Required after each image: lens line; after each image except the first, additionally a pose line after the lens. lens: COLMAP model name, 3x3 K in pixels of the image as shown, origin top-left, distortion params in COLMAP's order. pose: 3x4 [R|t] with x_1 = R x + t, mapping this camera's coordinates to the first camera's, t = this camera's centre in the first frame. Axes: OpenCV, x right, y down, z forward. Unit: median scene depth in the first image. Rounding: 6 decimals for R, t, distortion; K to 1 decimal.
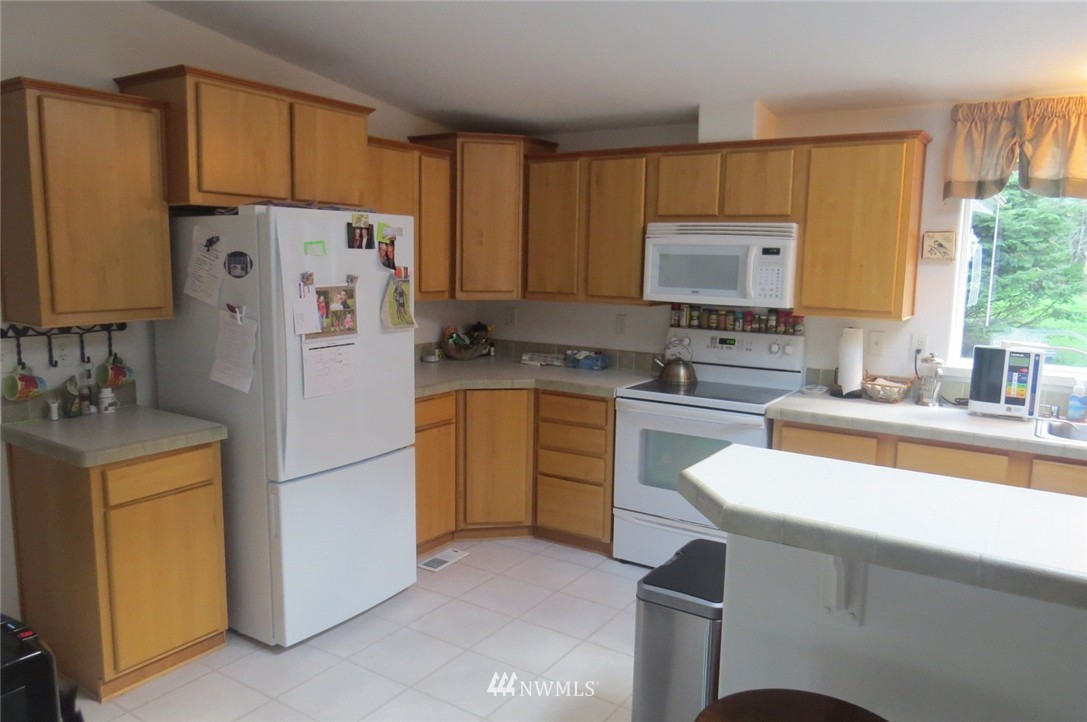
lens RADIAL K [[786.6, 0, 541.9], [0, 786.6, 359.3], [0, 0, 1]] dist [-0.030670, 0.014069]
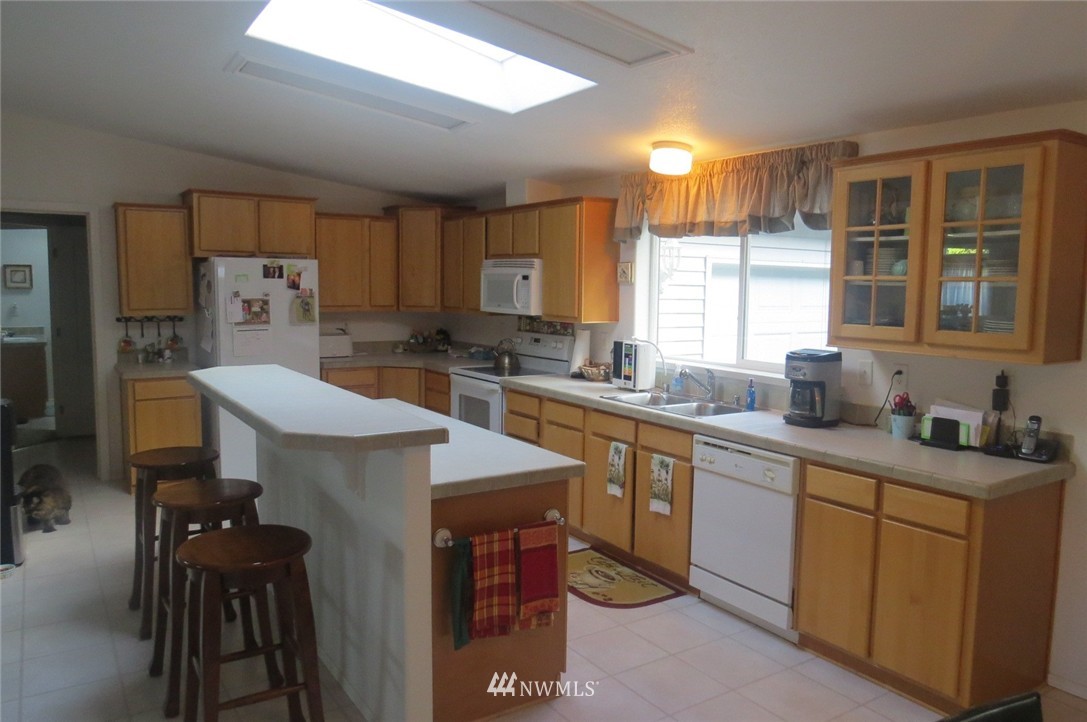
lens RADIAL K [[786.6, 0, 546.0], [0, 786.6, 364.9], [0, 0, 1]] dist [-0.030670, 0.014069]
pose [[0.915402, 0.034633, -0.401049, 1.047982], [-0.048863, 0.998485, -0.025306, 0.073463], [0.399565, 0.042762, 0.915707, -0.401809]]
